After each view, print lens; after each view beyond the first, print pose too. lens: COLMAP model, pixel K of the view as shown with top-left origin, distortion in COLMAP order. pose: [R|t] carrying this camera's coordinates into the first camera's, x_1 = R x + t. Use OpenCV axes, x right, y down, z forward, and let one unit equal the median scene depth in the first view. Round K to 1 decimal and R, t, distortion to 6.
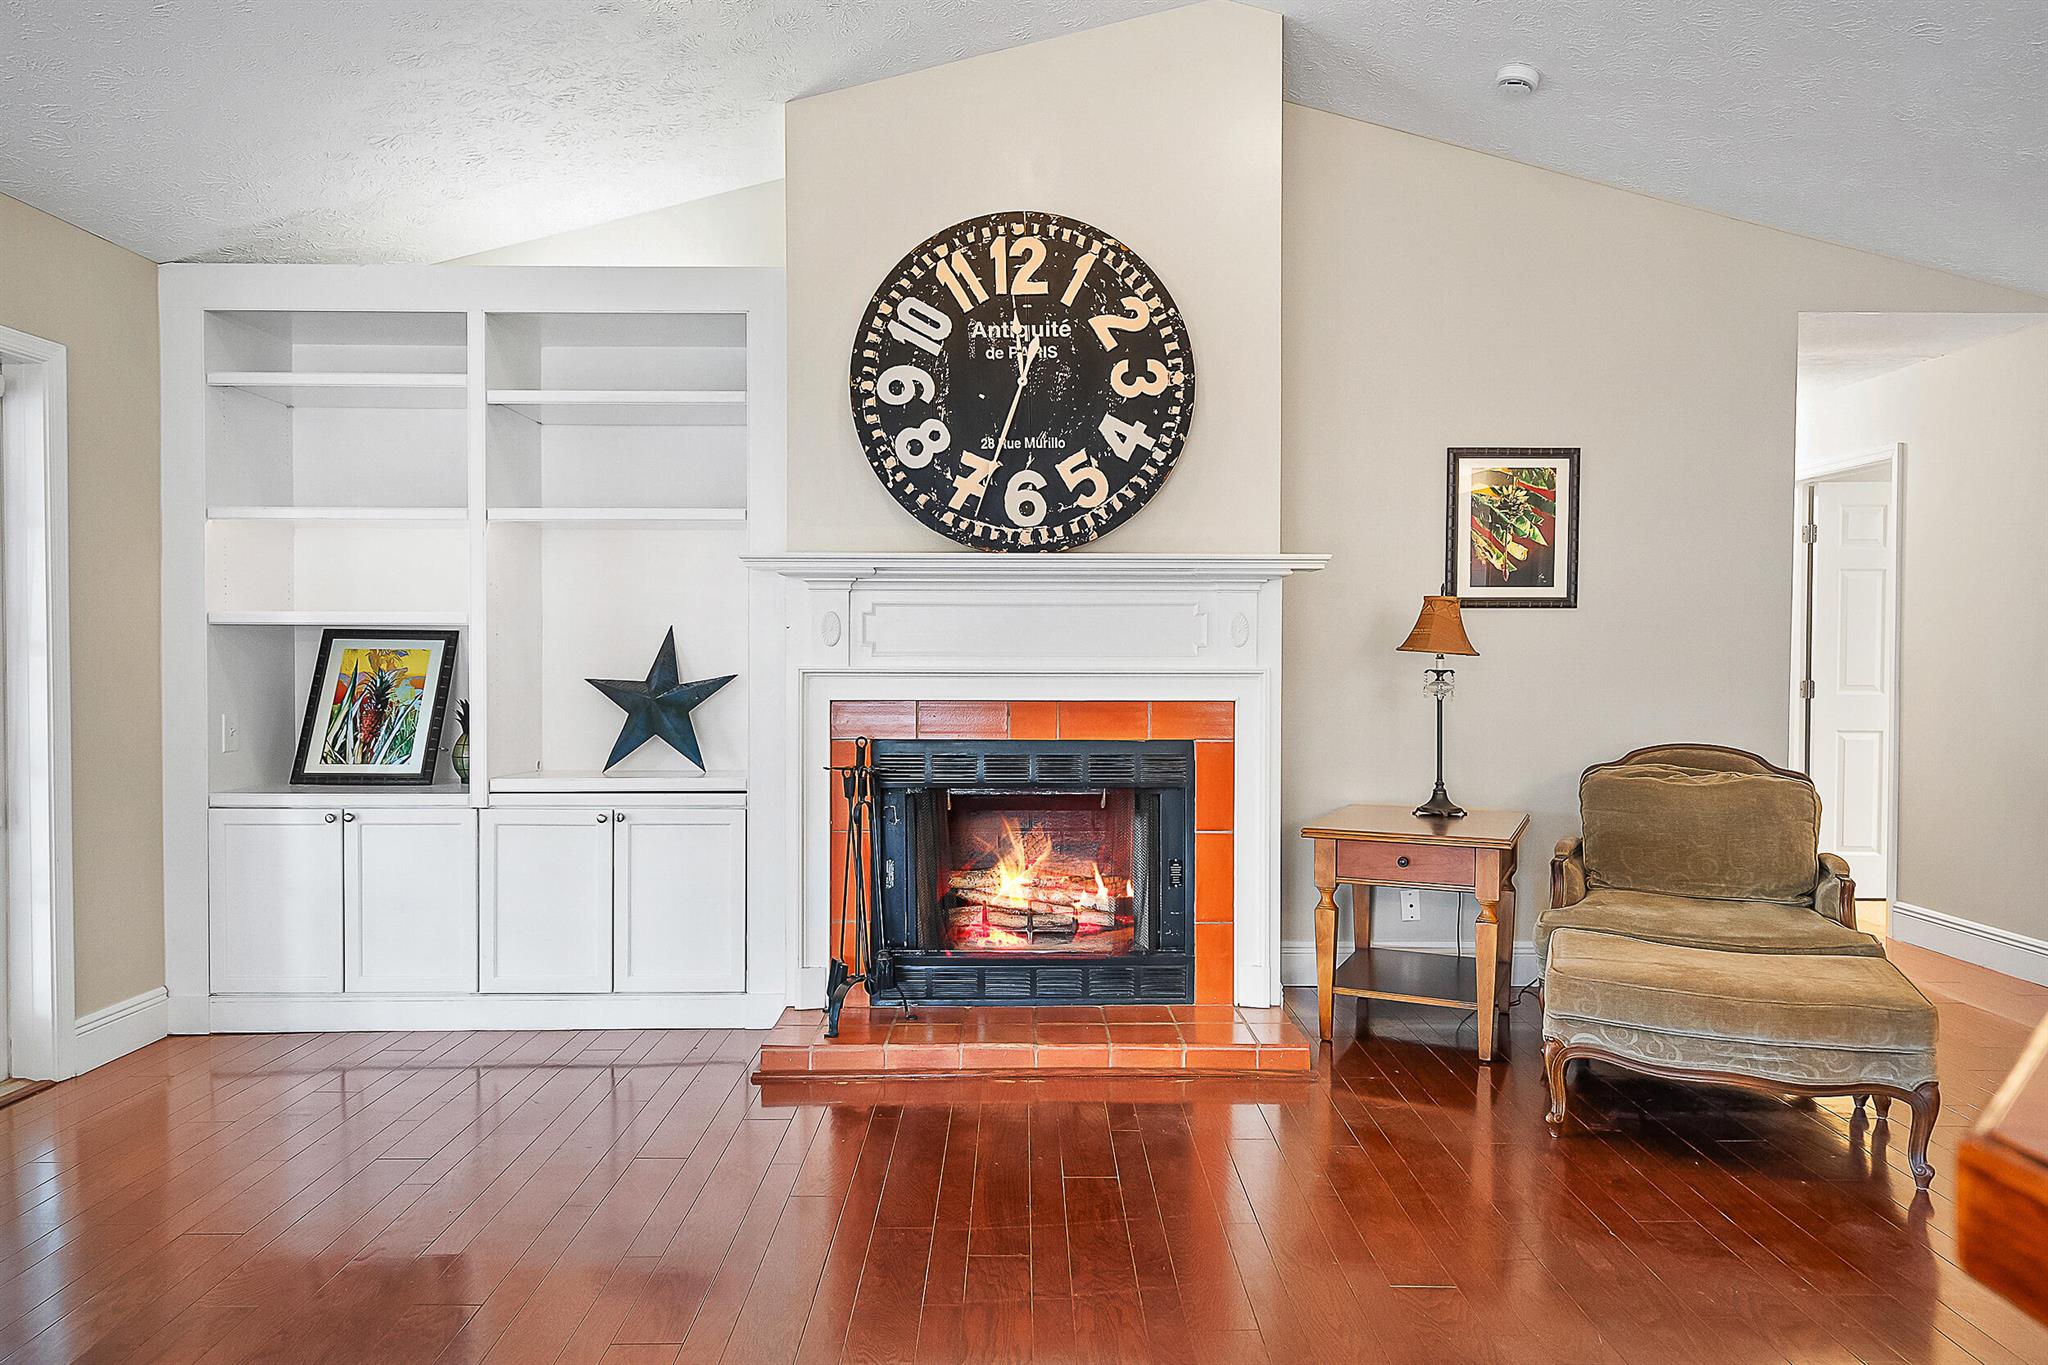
lens RADIAL K [[1291.5, 0, 1025.3], [0, 1291.5, 676.9], [0, 0, 1]] dist [0.020175, 0.000034]
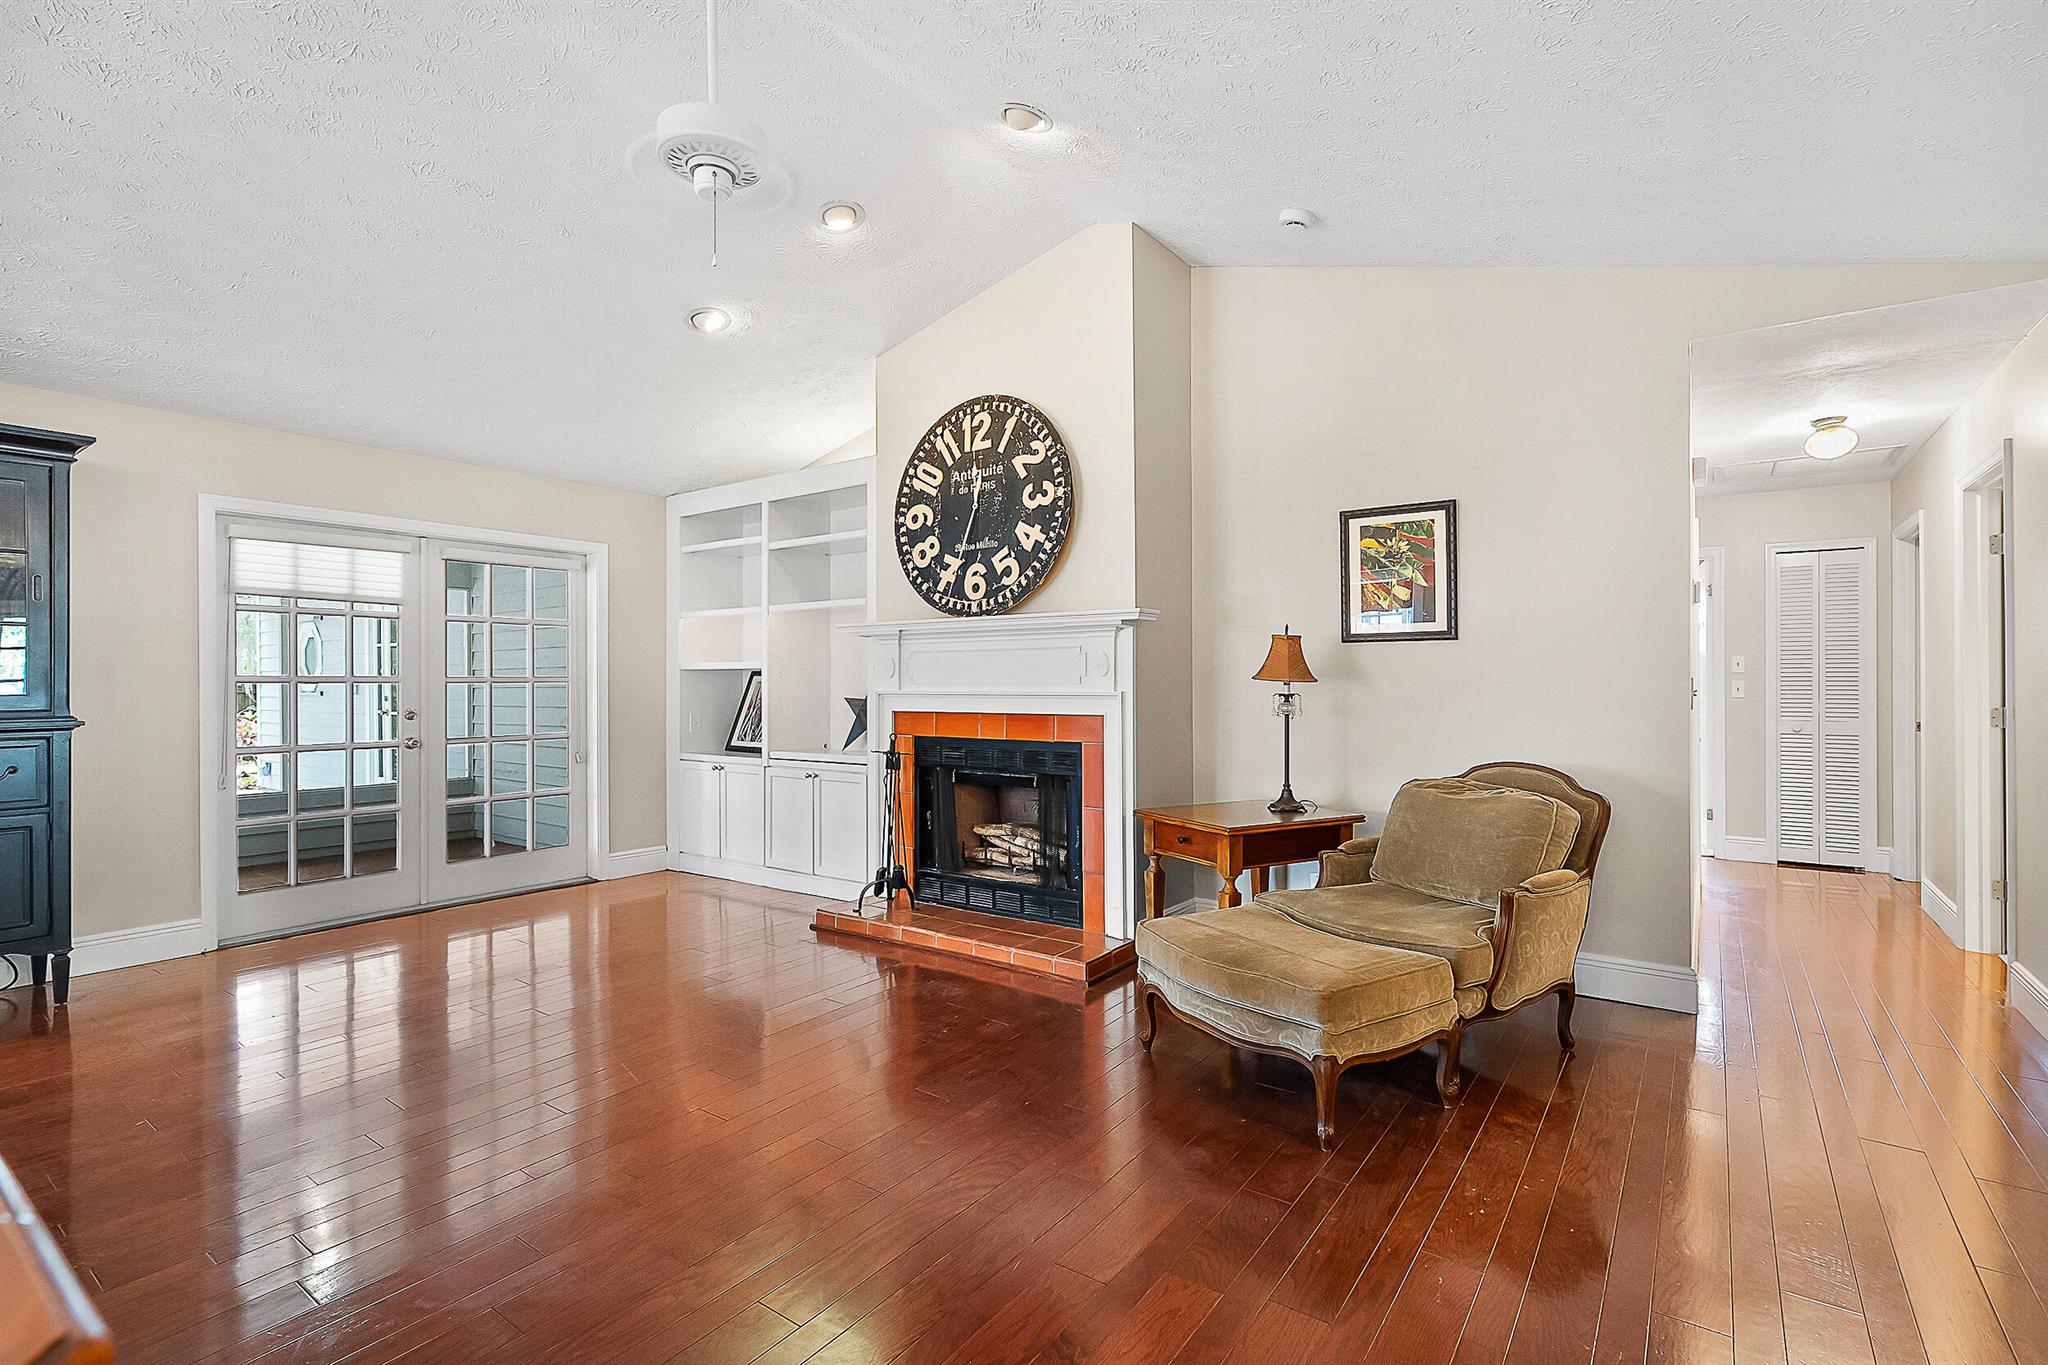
lens RADIAL K [[941.9, 0, 1017.0], [0, 941.9, 678.8], [0, 0, 1]] dist [-0.001143, 0.007545]
pose [[0.807476, -0.006681, -0.589863, 0.696636], [-0.005896, 0.999795, -0.019396, -0.000643], [0.589871, 0.019139, 0.807270, 0.123904]]
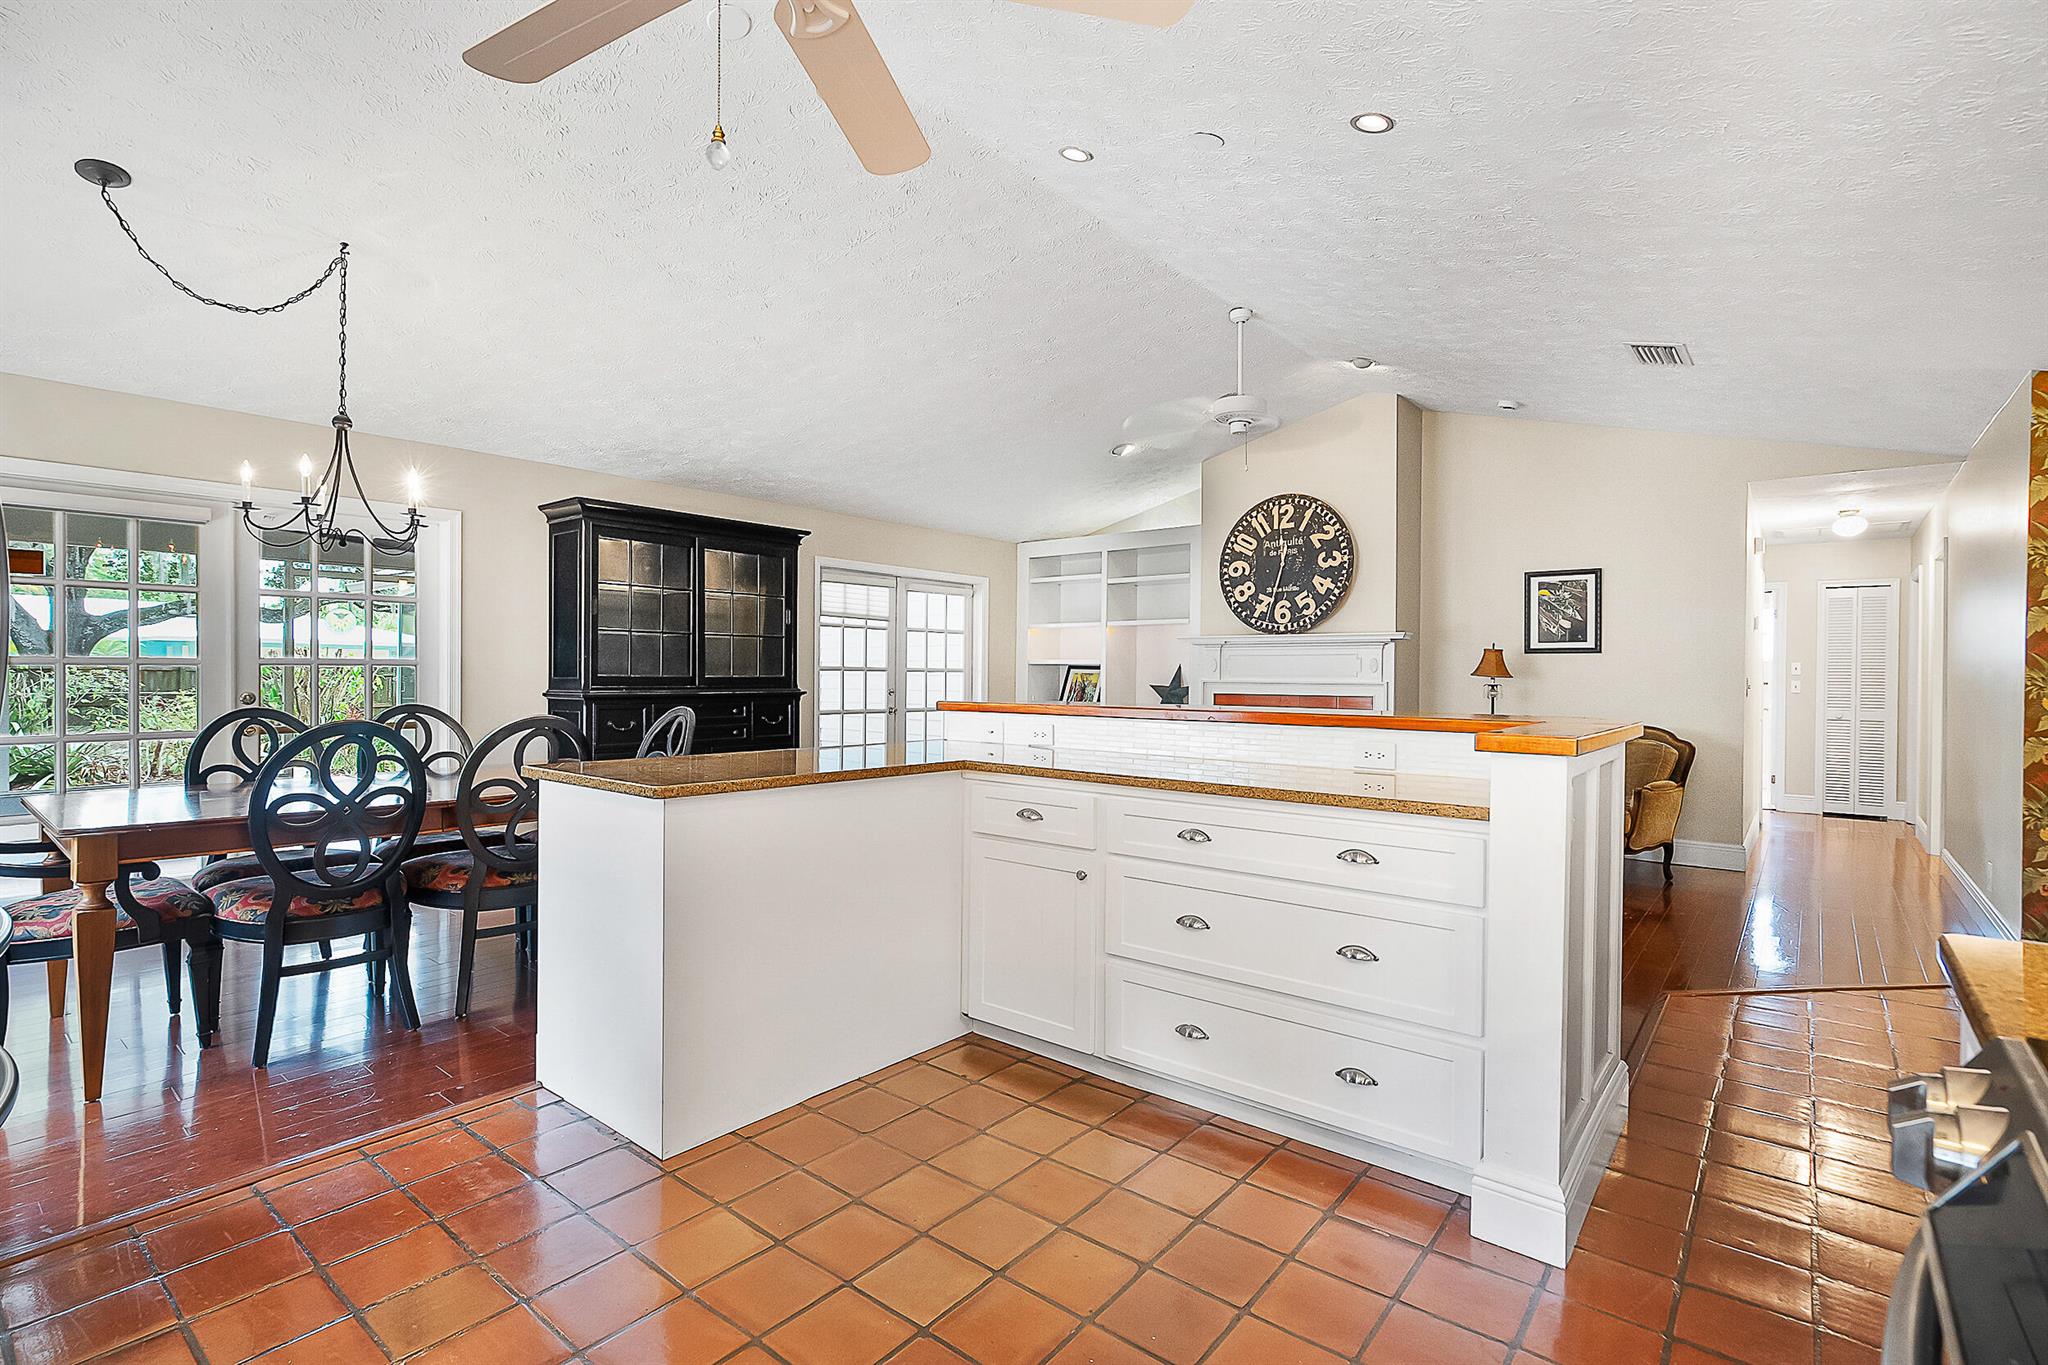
lens RADIAL K [[941.9, 0, 1035.1], [0, 941.9, 676.0], [0, 0, 1]] dist [-0.001143, 0.007545]
pose [[0.773908, 0.005588, -0.633274, 0.760237], [-0.018490, 0.999734, -0.013774, 0.016135], [0.633029, 0.022369, 0.773805, -0.665394]]
